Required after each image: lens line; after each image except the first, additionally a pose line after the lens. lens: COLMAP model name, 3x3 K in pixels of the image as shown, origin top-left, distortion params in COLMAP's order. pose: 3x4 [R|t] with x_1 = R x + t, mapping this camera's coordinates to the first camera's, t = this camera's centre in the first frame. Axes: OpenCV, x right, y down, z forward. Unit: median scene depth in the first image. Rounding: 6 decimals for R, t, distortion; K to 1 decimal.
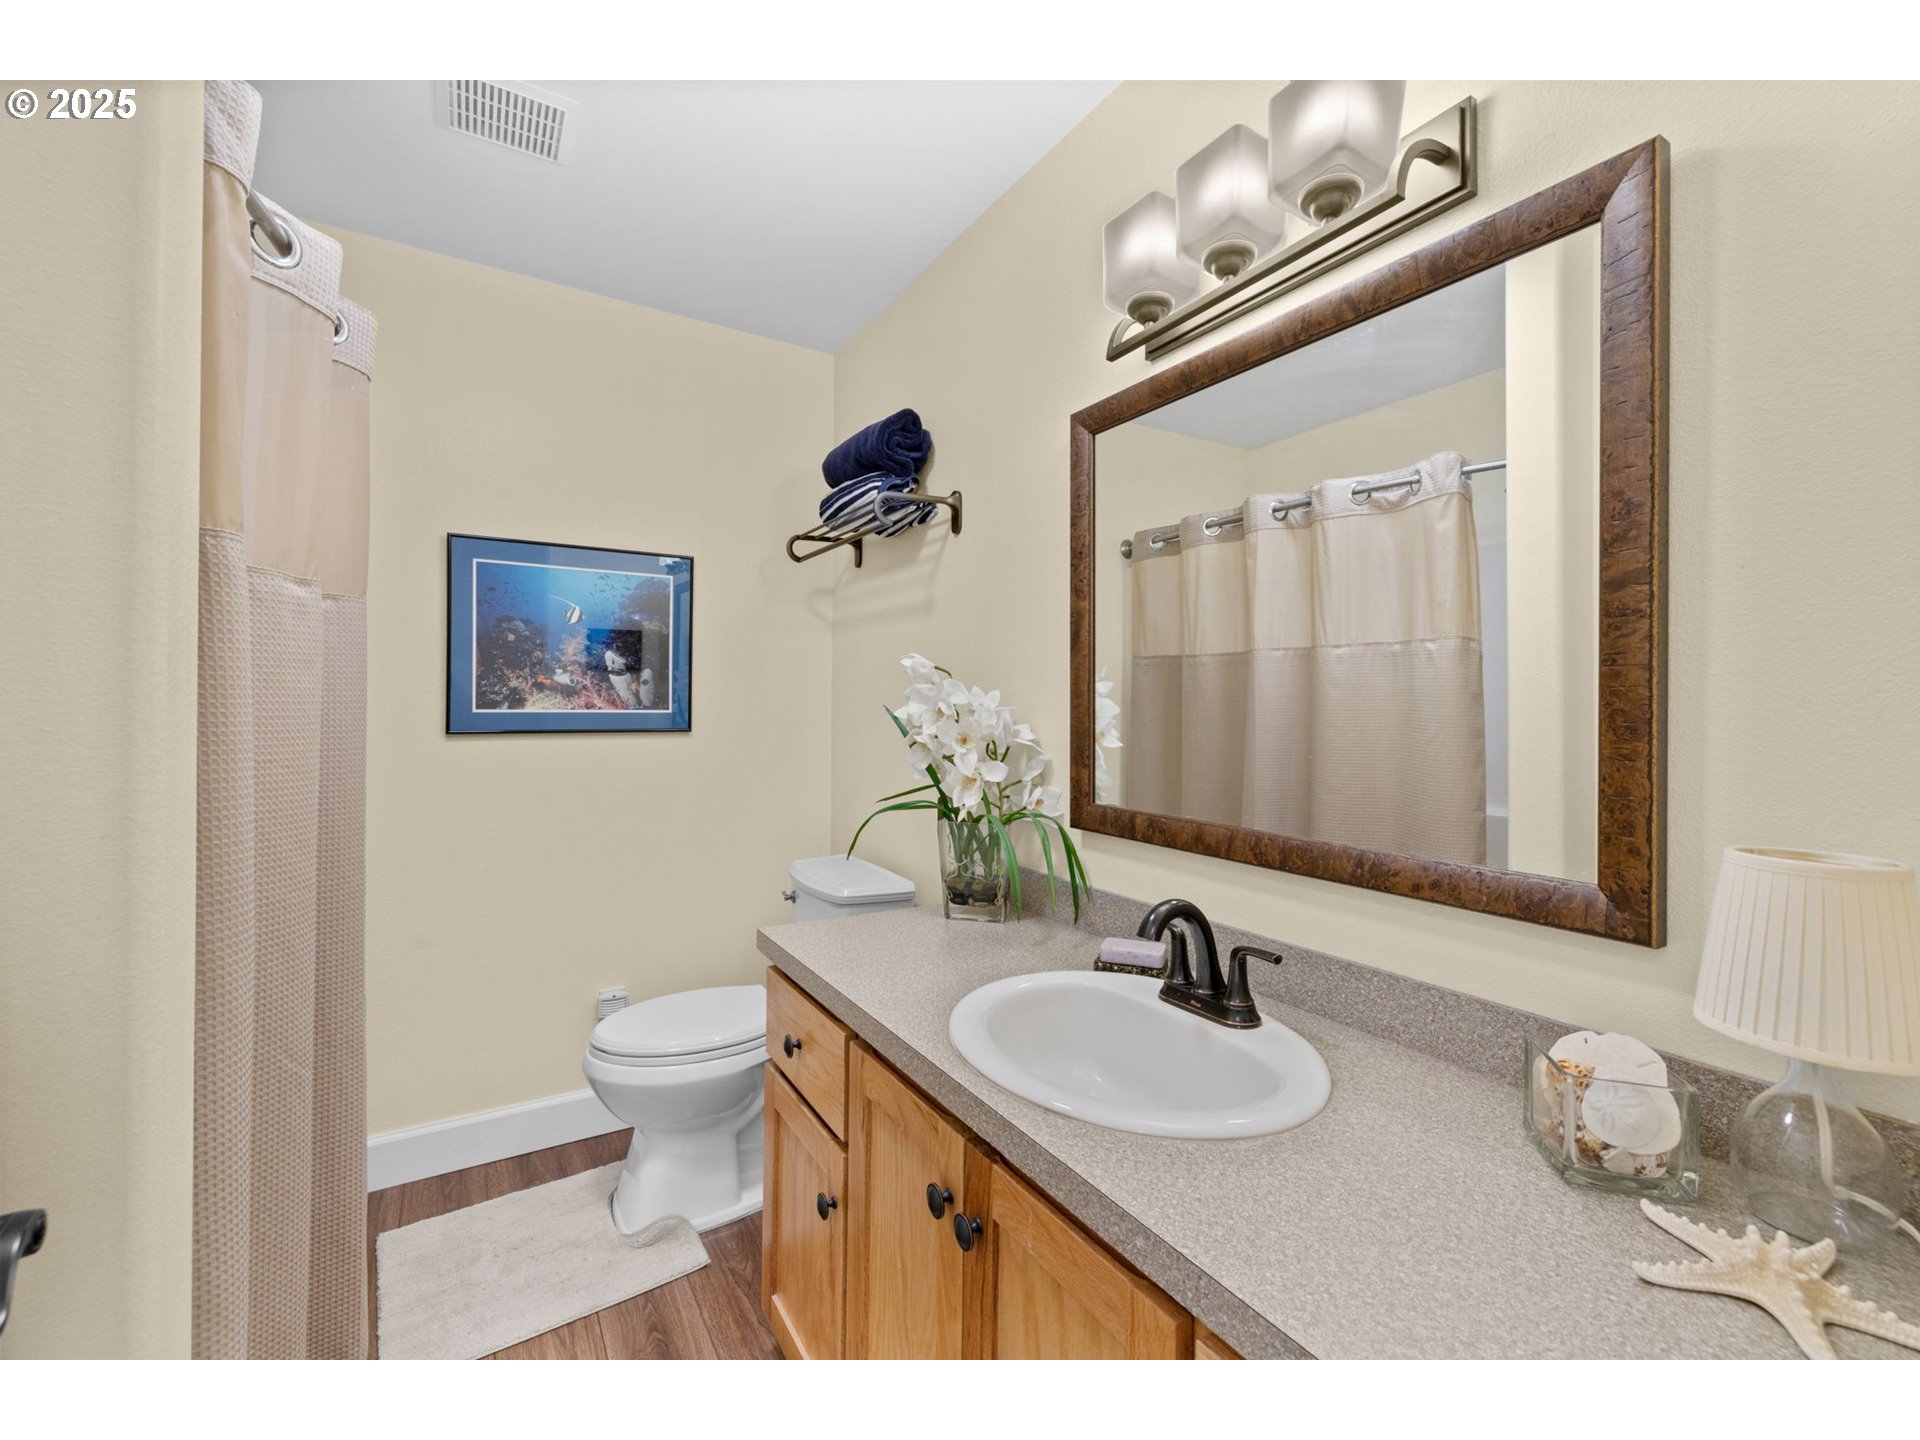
lens RADIAL K [[830.3, 0, 959.9], [0, 830.3, 716.7], [0, 0, 1]] dist [-0.005012, -0.000141]
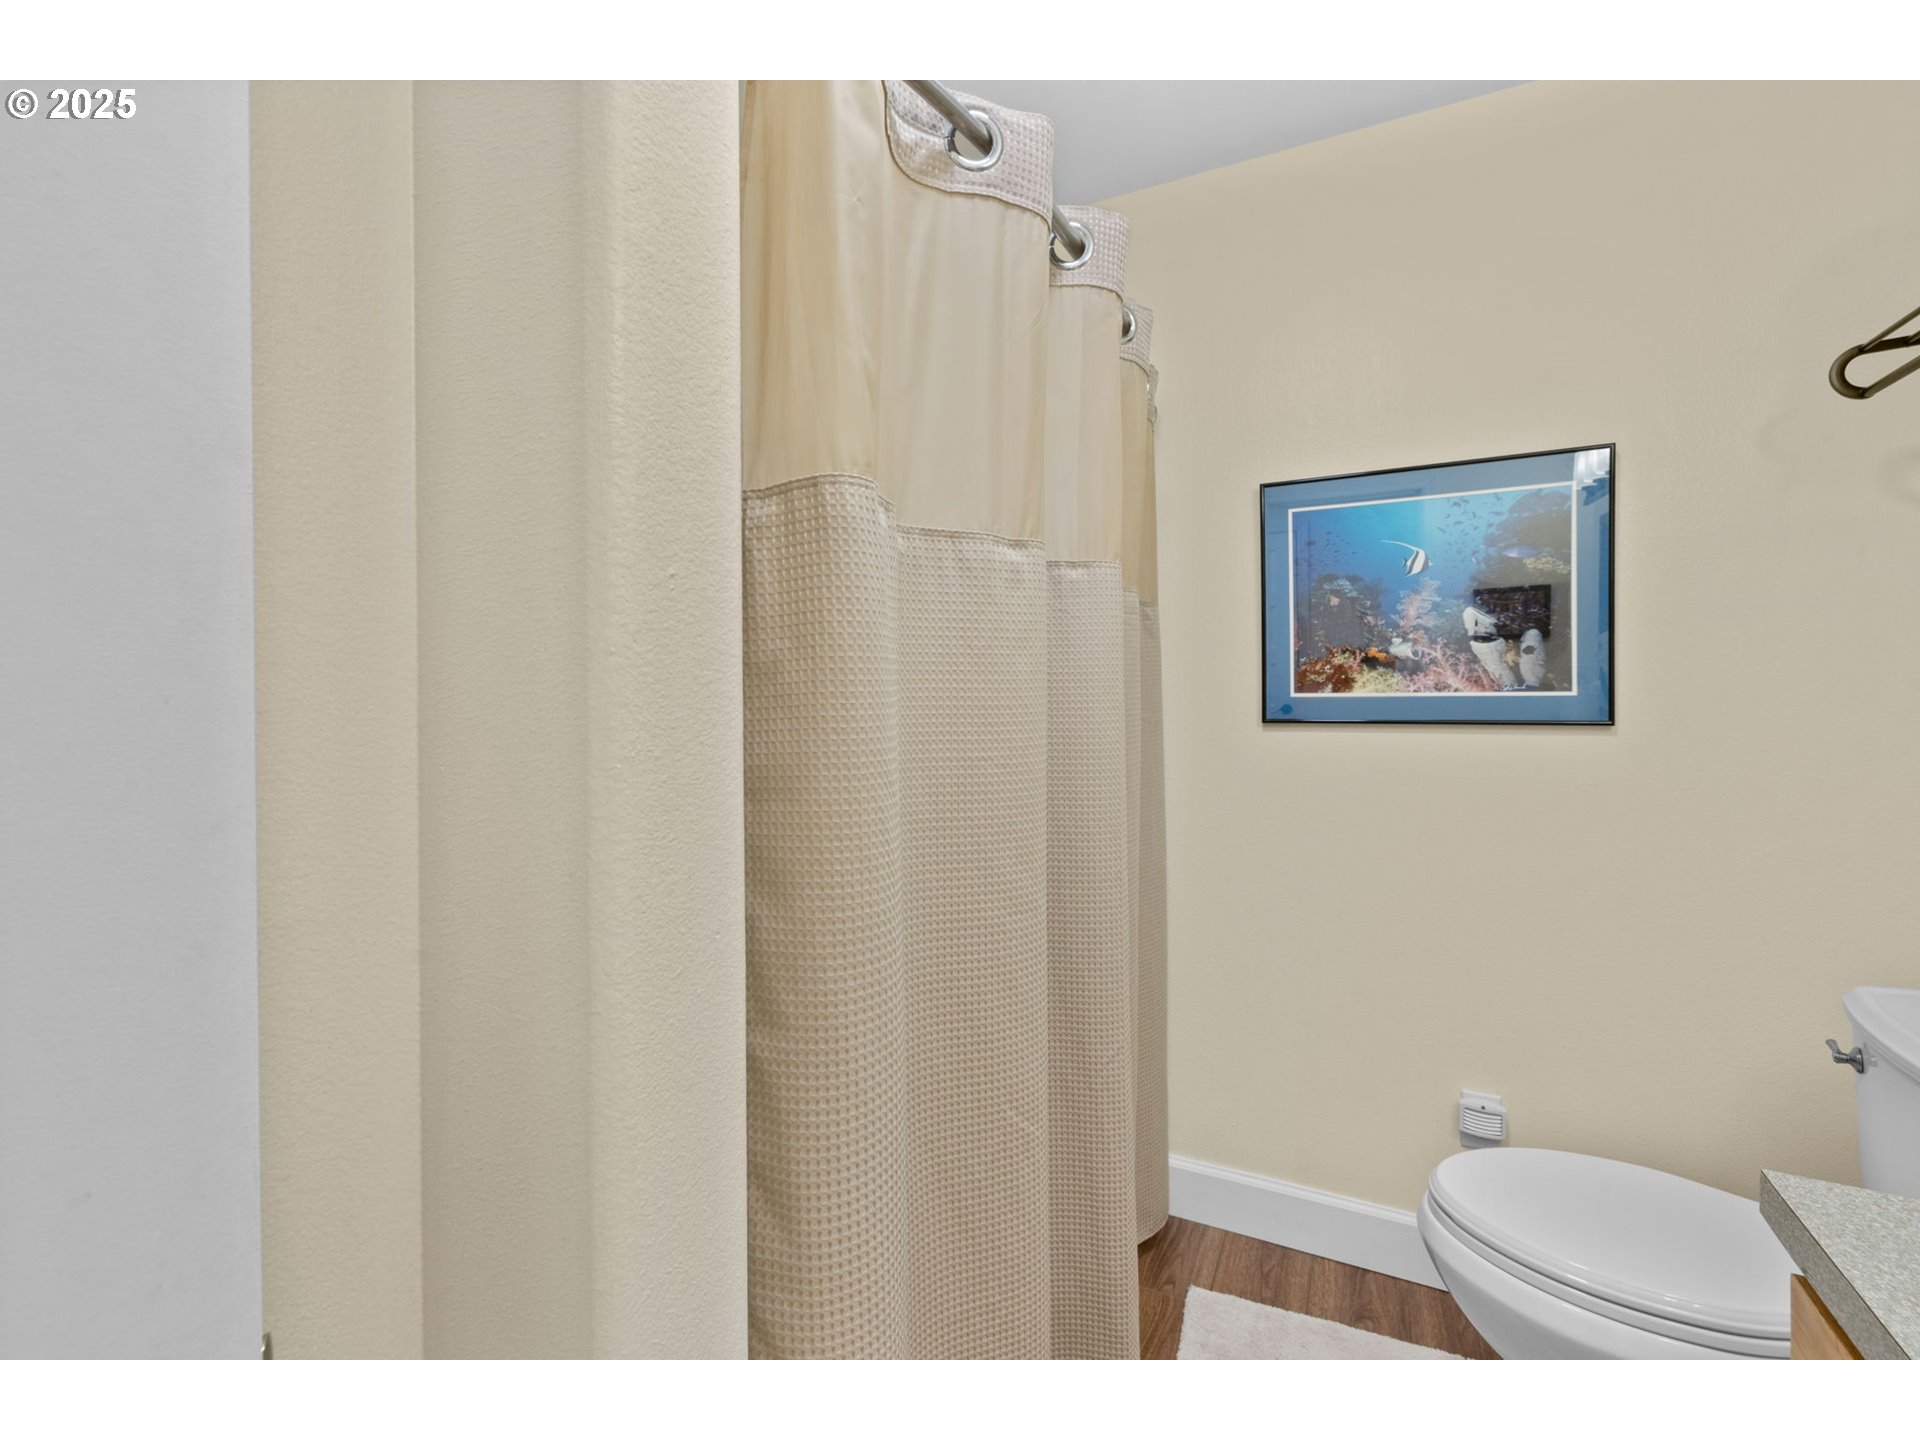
lens RADIAL K [[830.3, 0, 956.3], [0, 830.3, 687.4], [0, 0, 1]] dist [-0.005012, -0.000141]
pose [[0.533463, -0.013256, -0.845720, -0.066868], [0.003013, 0.999901, -0.013772, -0.004028], [0.845818, 0.004799, 0.533450, 0.268962]]
